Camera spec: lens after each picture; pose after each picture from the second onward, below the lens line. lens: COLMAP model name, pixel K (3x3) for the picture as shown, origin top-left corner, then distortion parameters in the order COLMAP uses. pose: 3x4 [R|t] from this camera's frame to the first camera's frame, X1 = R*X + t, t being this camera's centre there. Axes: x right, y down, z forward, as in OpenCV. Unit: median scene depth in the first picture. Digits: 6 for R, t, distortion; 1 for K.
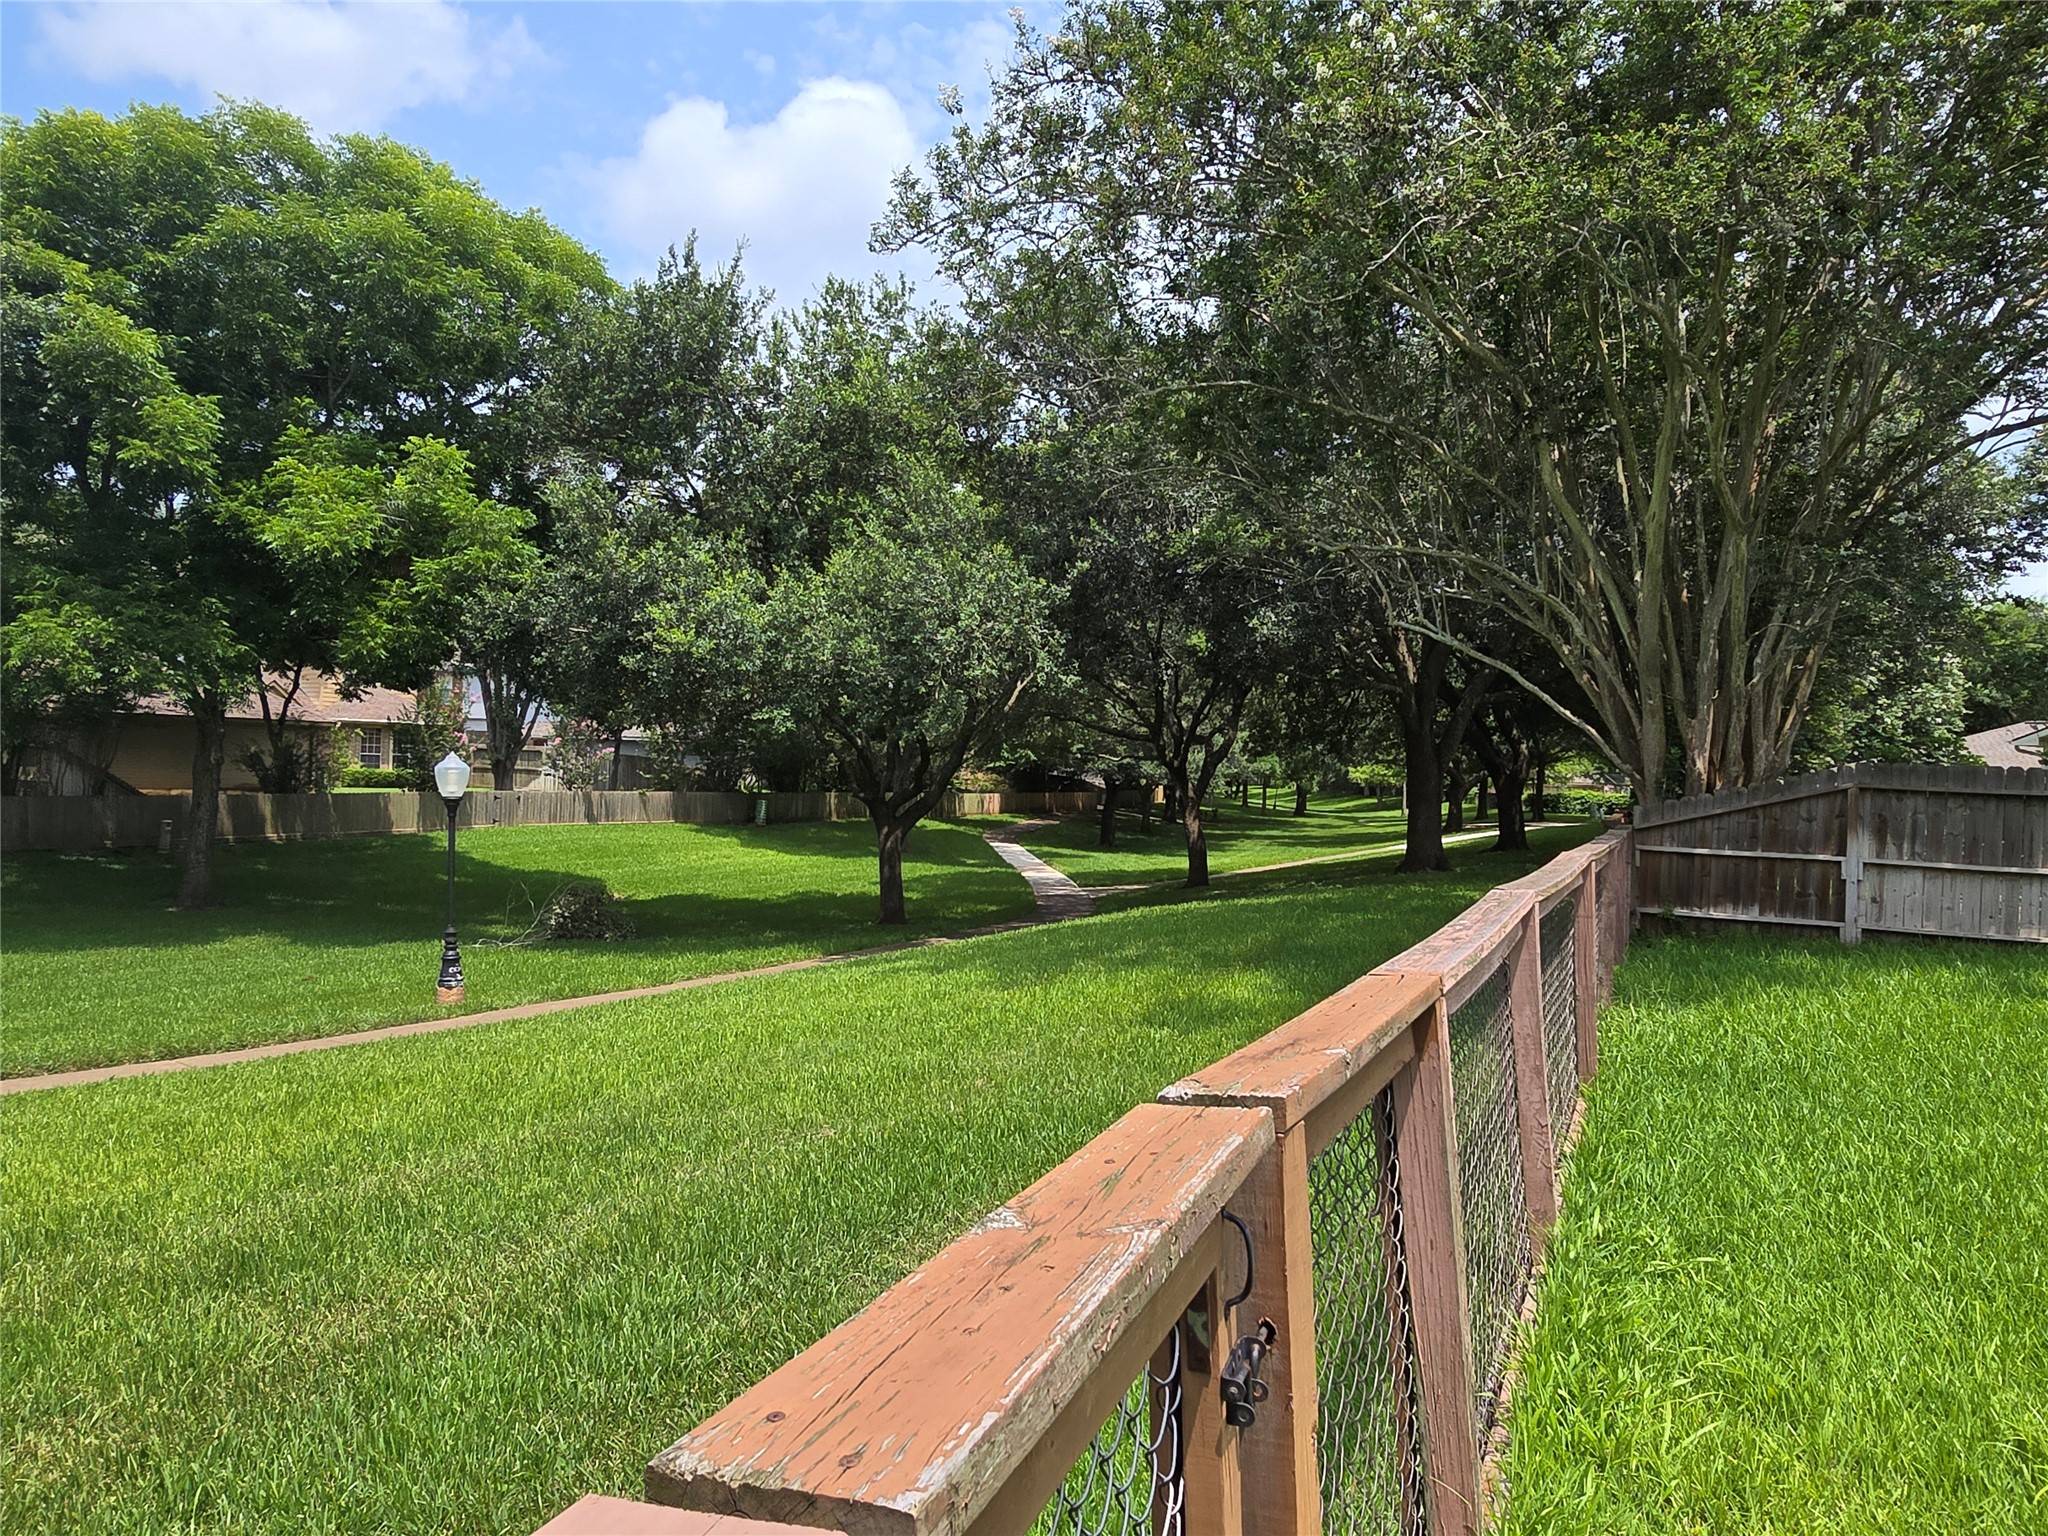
lens RADIAL K [[1405.6, 0, 1024.0], [0, 1405.6, 768.0], [0, 0, 1]] dist [-0.006693, 0.012056]
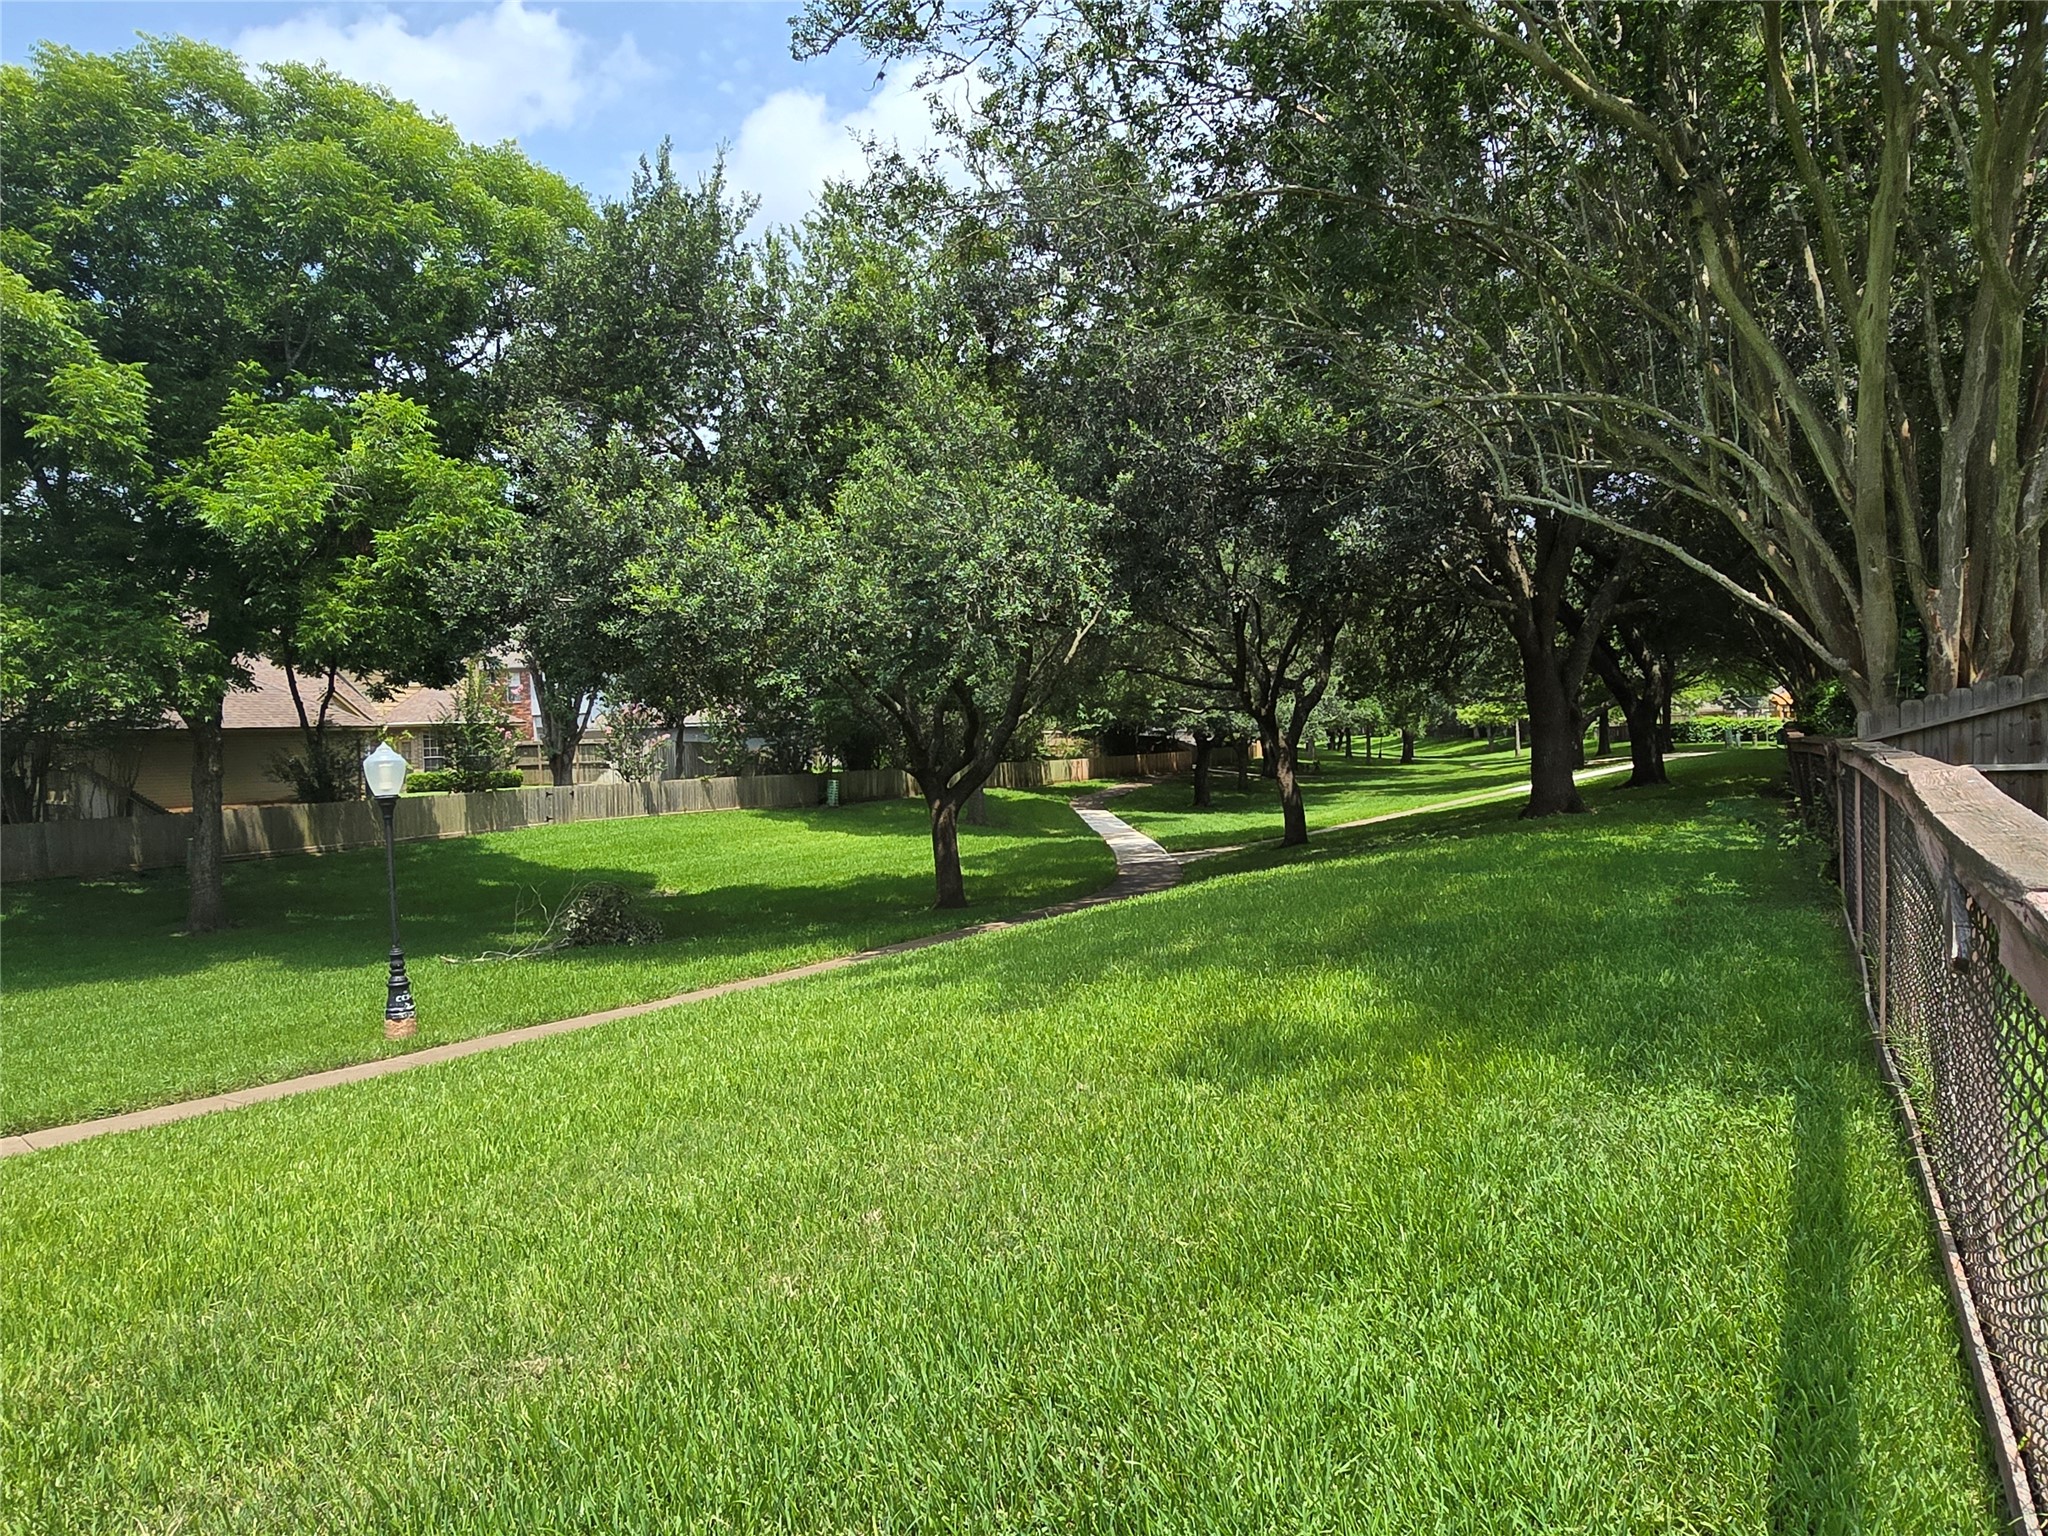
lens RADIAL K [[1405.6, 0, 1024.0], [0, 1405.6, 768.0], [0, 0, 1]] dist [-0.006693, 0.012056]
pose [[0.995496, -0.061077, -0.072508, 0.026883], [0.062693, 0.997828, 0.020221, 0.007632], [0.071116, -0.024676, 0.997163, 0.126534]]
